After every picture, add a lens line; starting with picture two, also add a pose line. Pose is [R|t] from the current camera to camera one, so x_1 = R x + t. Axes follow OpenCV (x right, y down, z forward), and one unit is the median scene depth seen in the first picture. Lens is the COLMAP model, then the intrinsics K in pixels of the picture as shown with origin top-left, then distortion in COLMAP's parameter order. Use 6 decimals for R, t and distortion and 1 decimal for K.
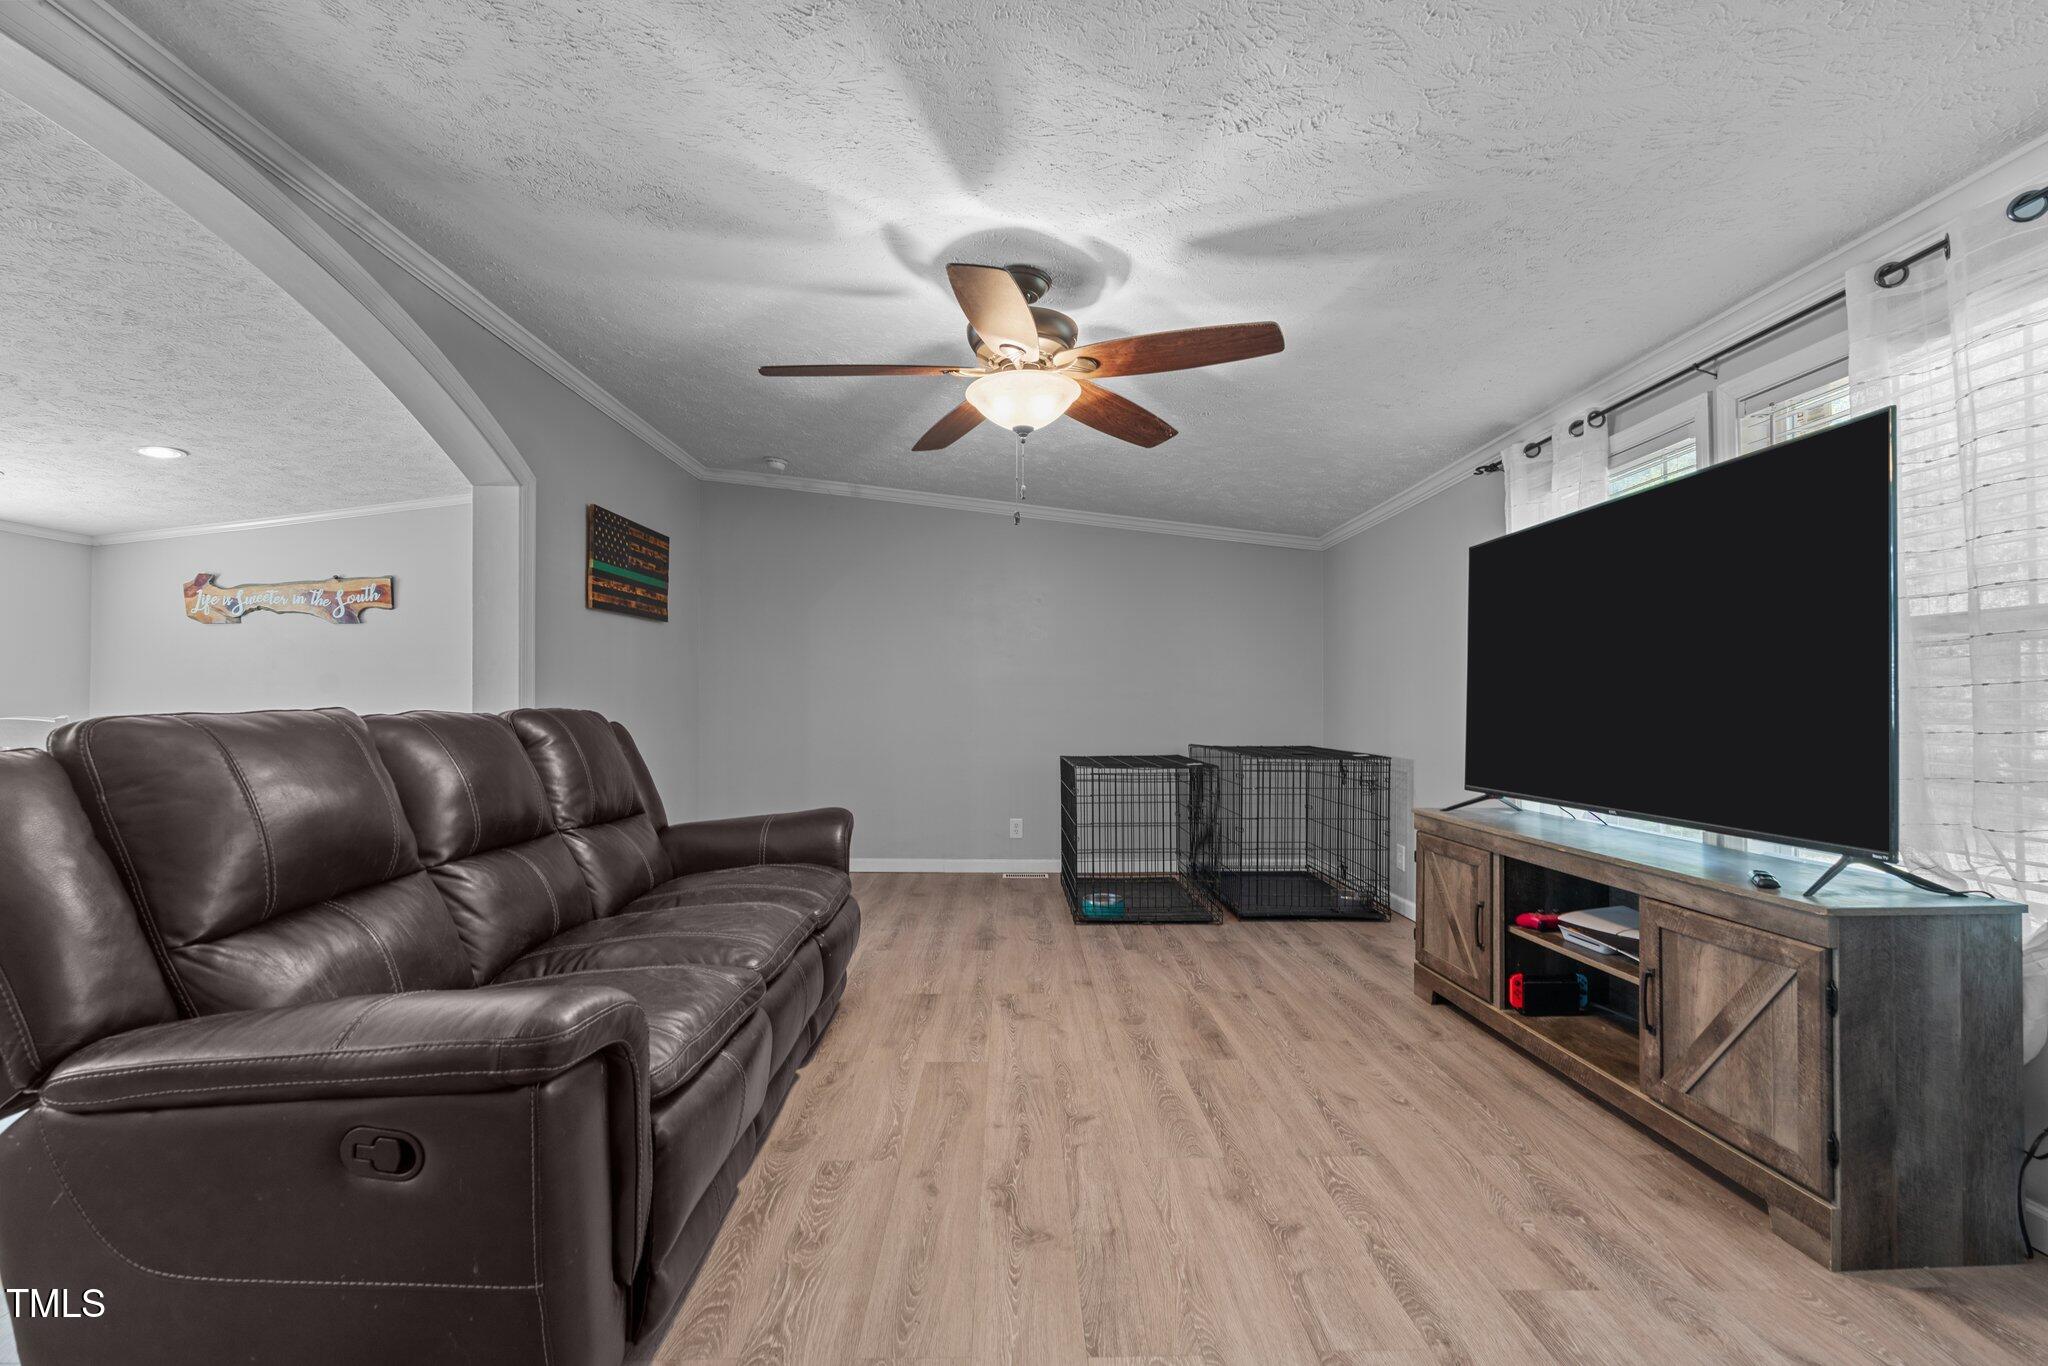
lens RADIAL K [[910.1, 0, 1030.1], [0, 910.1, 692.1], [0, 0, 1]] dist [-0.008243, 0.000914]
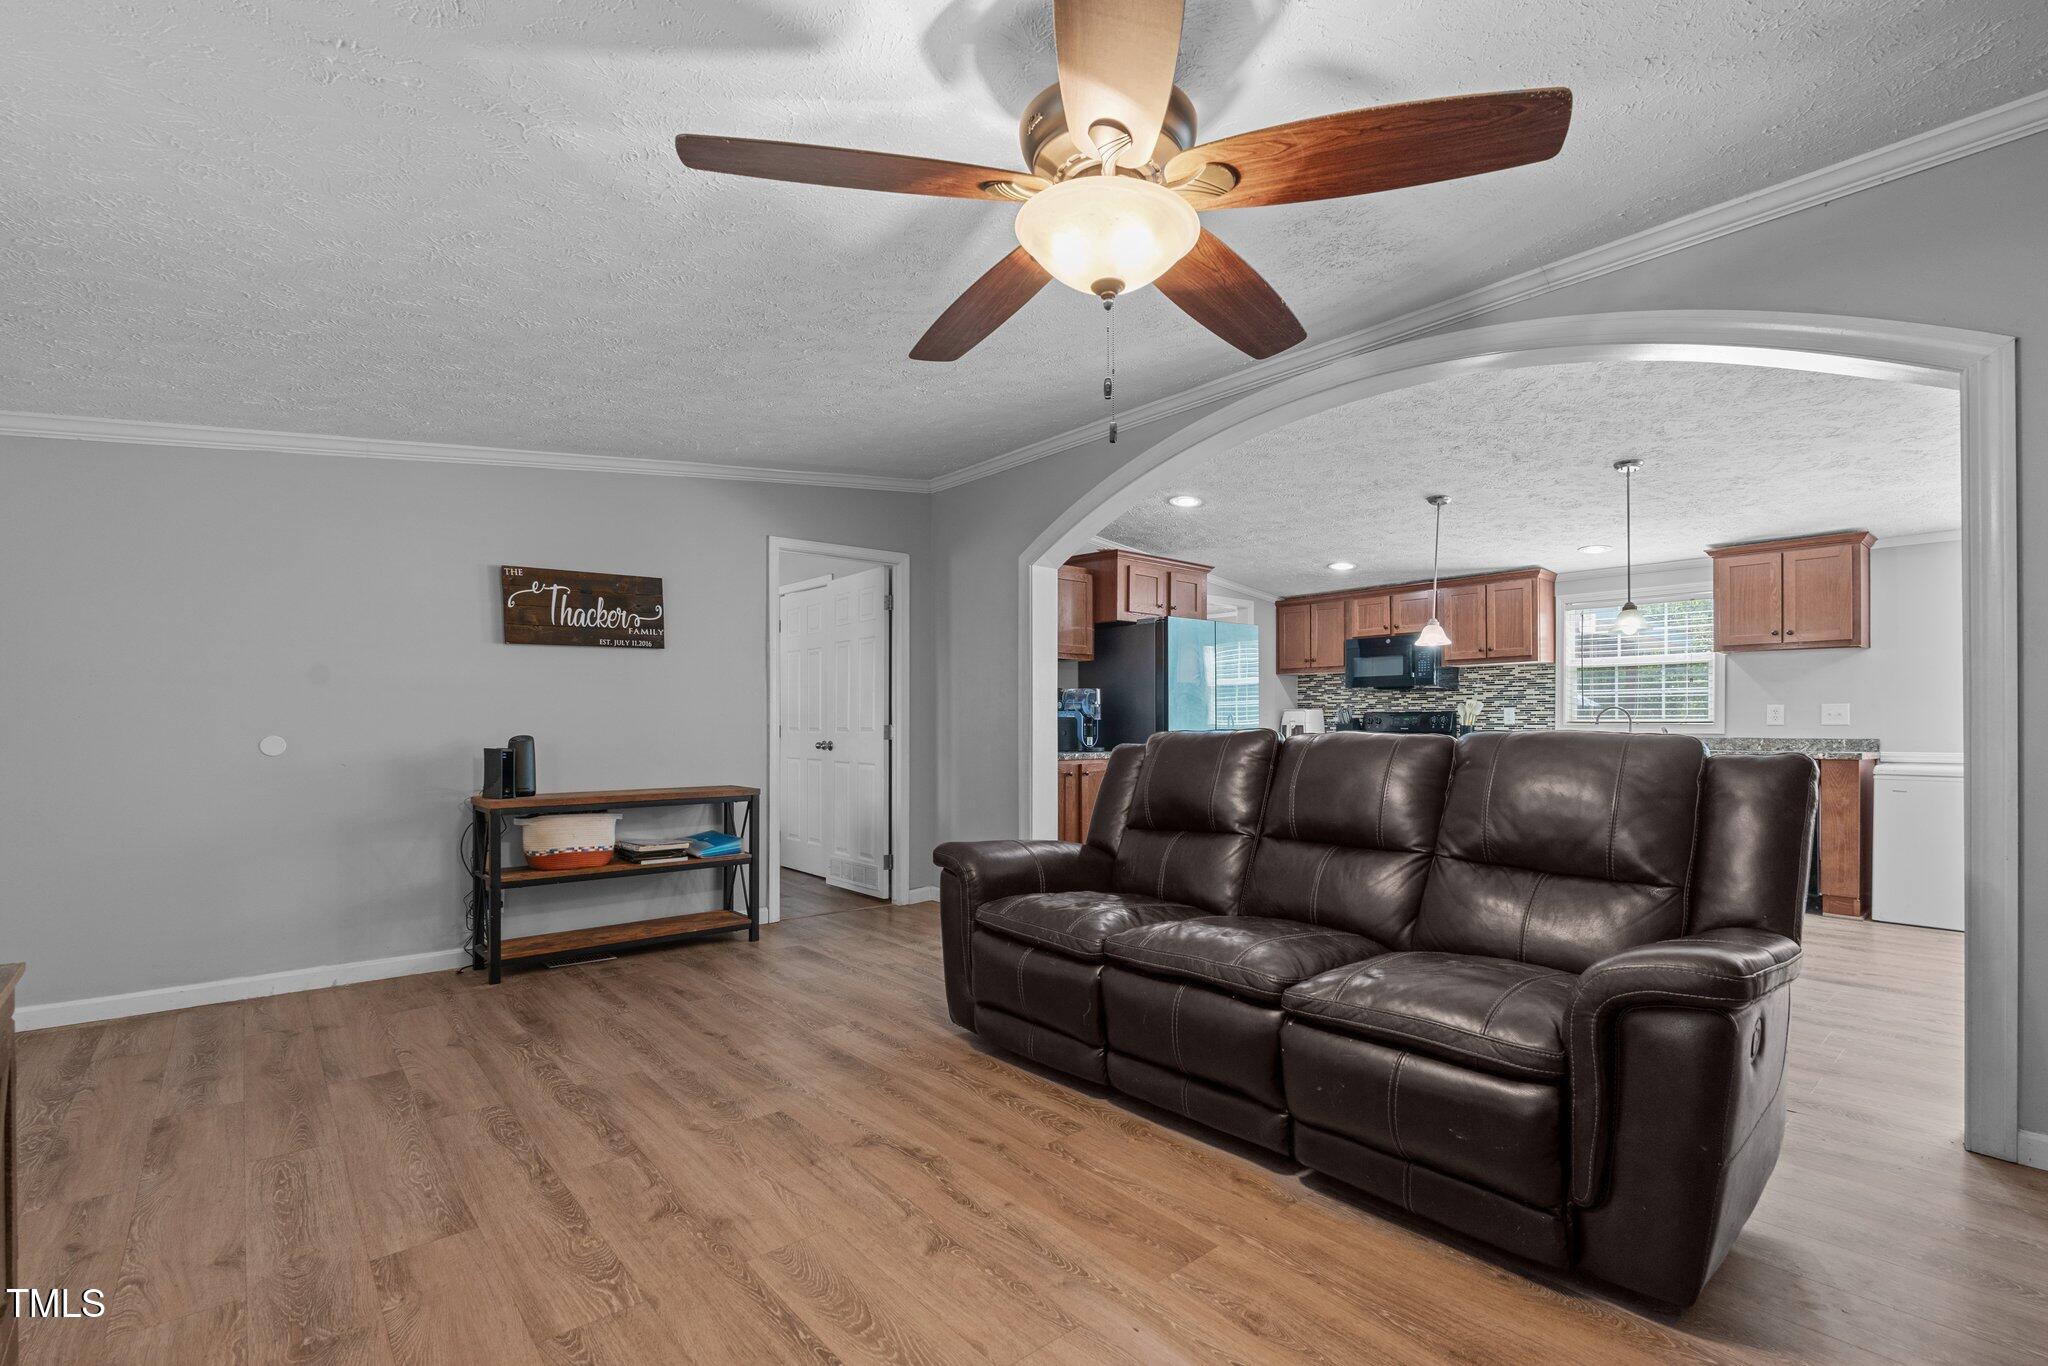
lens RADIAL K [[910.1, 0, 1055.5], [0, 910.1, 733.4], [0, 0, 1]] dist [-0.008243, 0.000914]
pose [[-0.758710, 0.006842, -0.651393, 0.432189], [0.011242, 0.999933, -0.002591, 0.015915], [0.651331, -0.009289, -0.758736, 1.458591]]
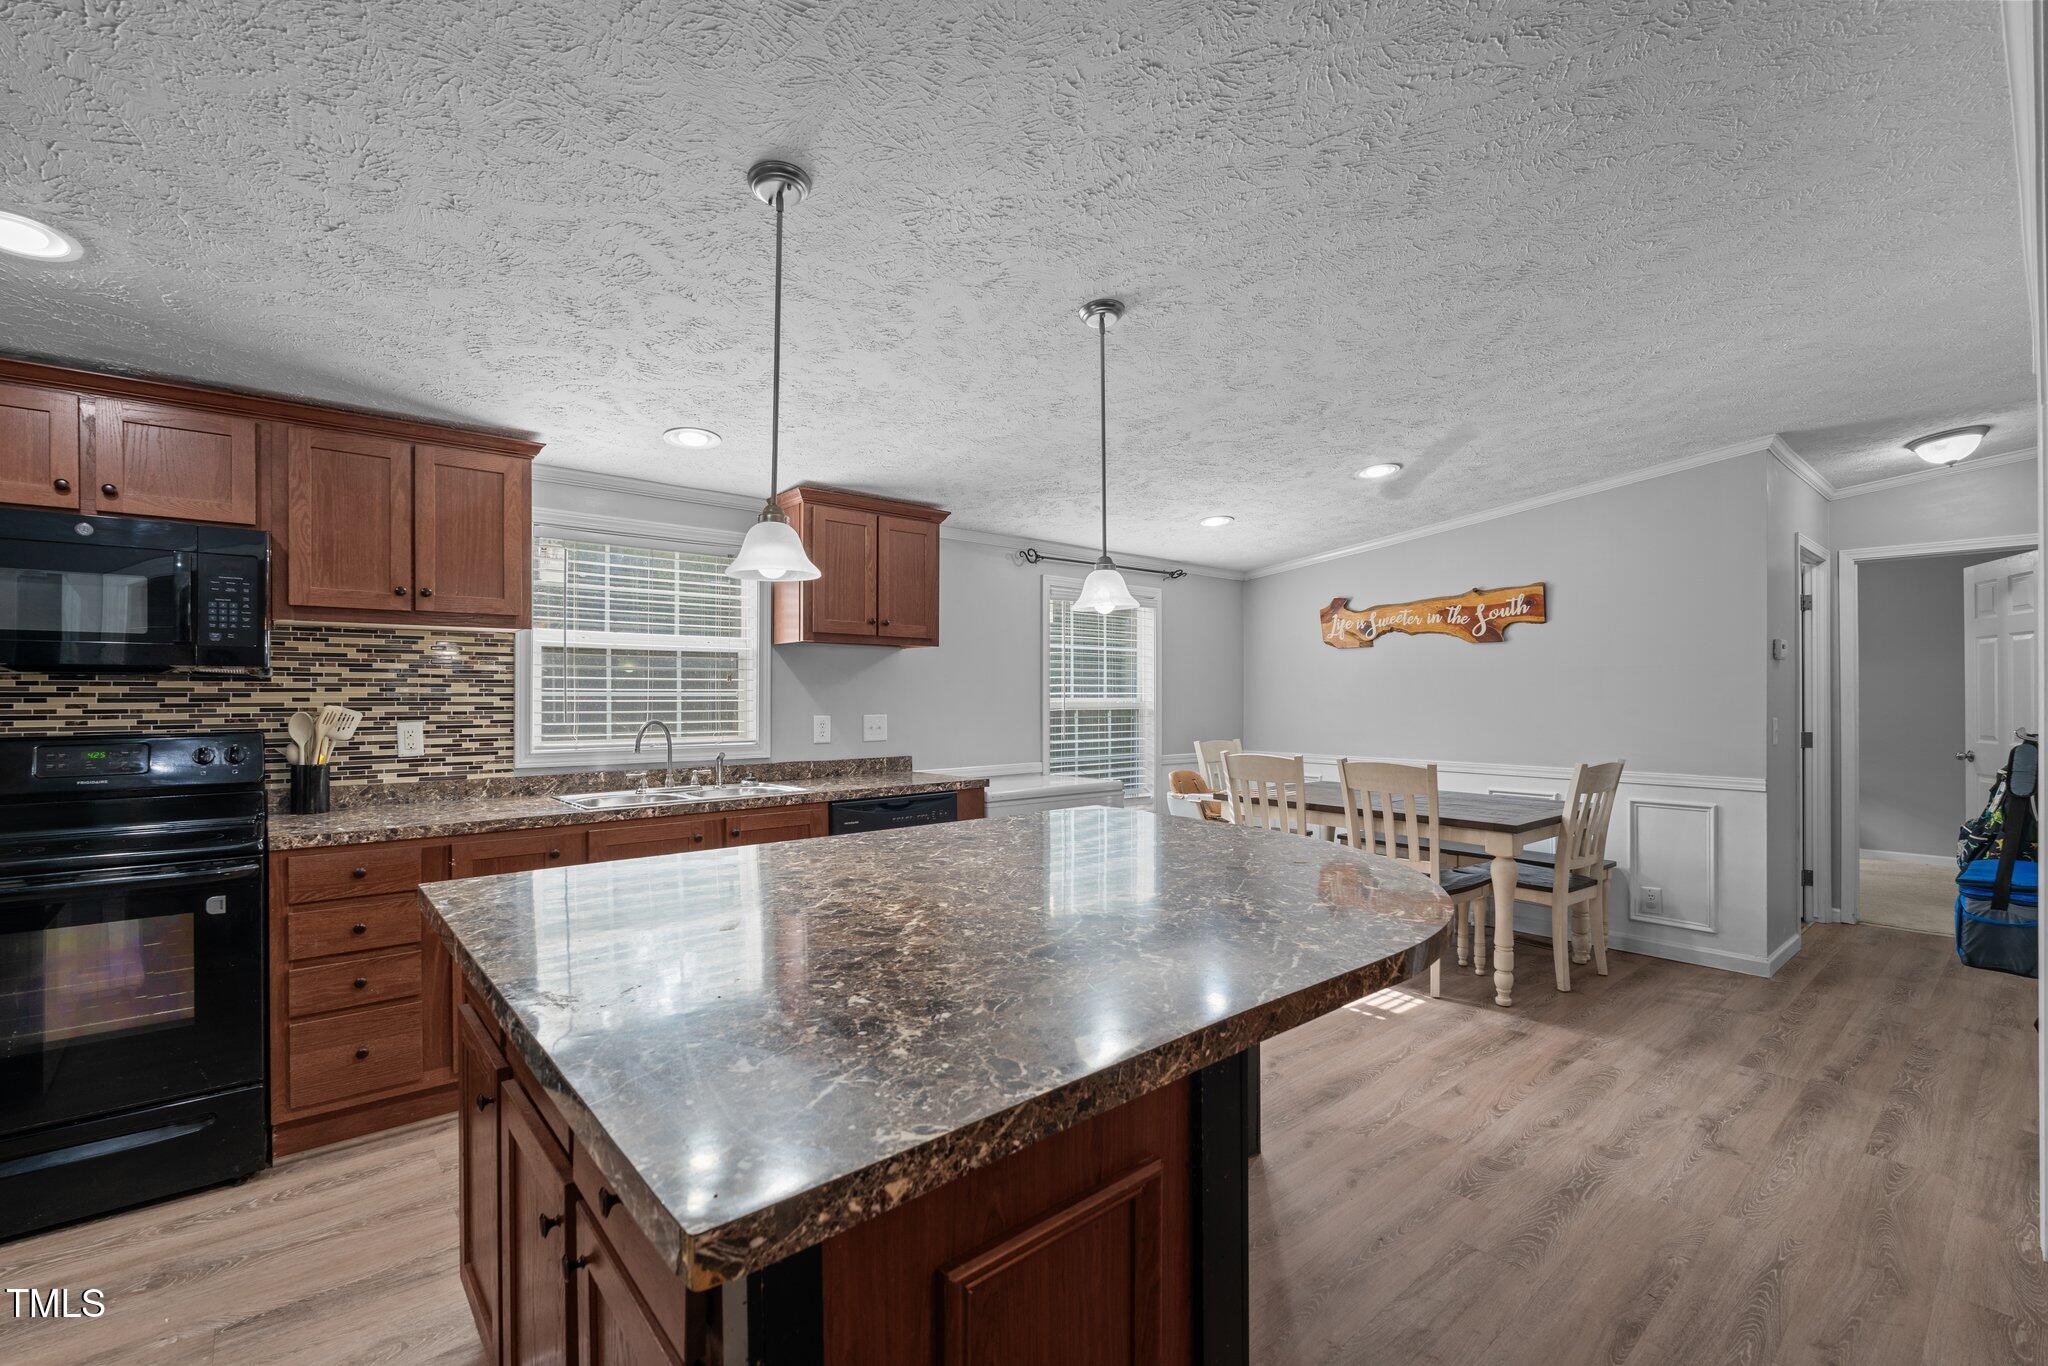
lens RADIAL K [[910.1, 0, 1009.4], [0, 910.1, 686.0], [0, 0, 1]] dist [-0.008243, 0.000914]
pose [[0.633879, -0.006770, -0.773403, -0.795515], [0.012736, 0.999917, 0.001686, -0.087836], [0.773327, -0.010919, 0.633913, 0.195461]]
